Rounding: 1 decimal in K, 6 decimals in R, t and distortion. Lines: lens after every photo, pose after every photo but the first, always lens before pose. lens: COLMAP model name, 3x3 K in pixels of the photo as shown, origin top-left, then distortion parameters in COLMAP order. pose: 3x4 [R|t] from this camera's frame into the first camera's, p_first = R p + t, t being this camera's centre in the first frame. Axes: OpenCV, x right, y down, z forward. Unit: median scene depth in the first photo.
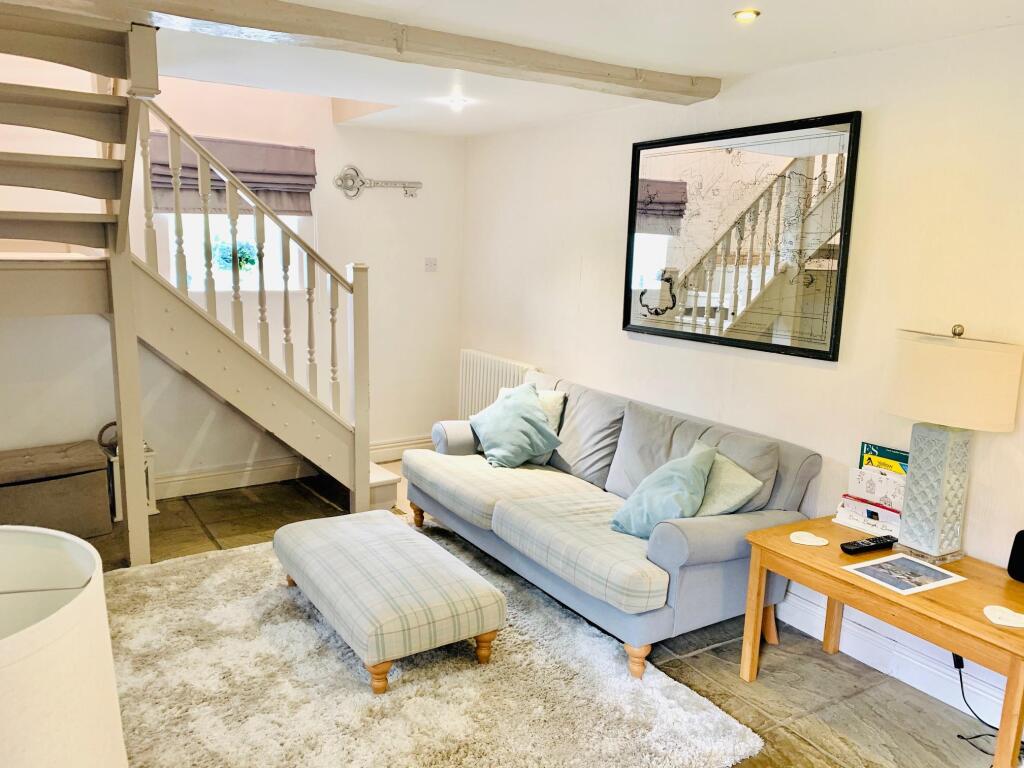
lens RADIAL K [[786.1, 0, 512.0], [0, 786.1, 384.0], [0, 0, 1]] dist [0.134560, -0.243090]
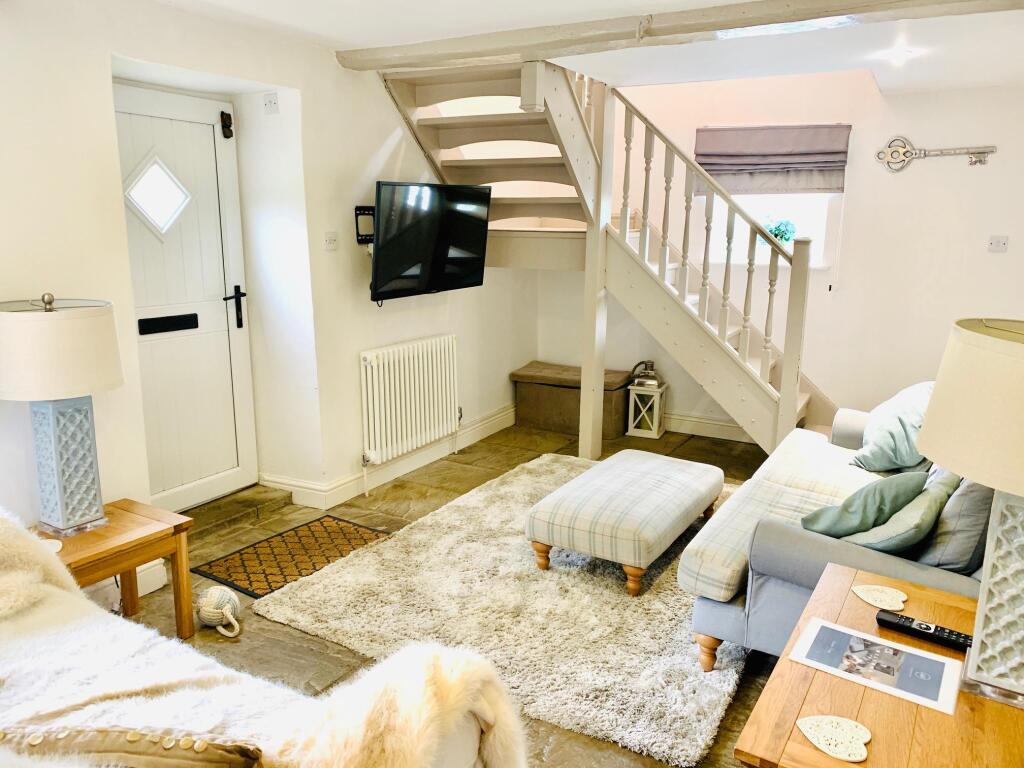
lens RADIAL K [[786.1, 0, 512.0], [0, 786.1, 384.0], [0, 0, 1]] dist [0.134560, -0.243090]
pose [[0.437592, 0.163739, -0.884140, 0.575785], [-0.163990, 0.981322, 0.100572, -0.010696], [0.884093, 0.100981, 0.456270, 0.238149]]
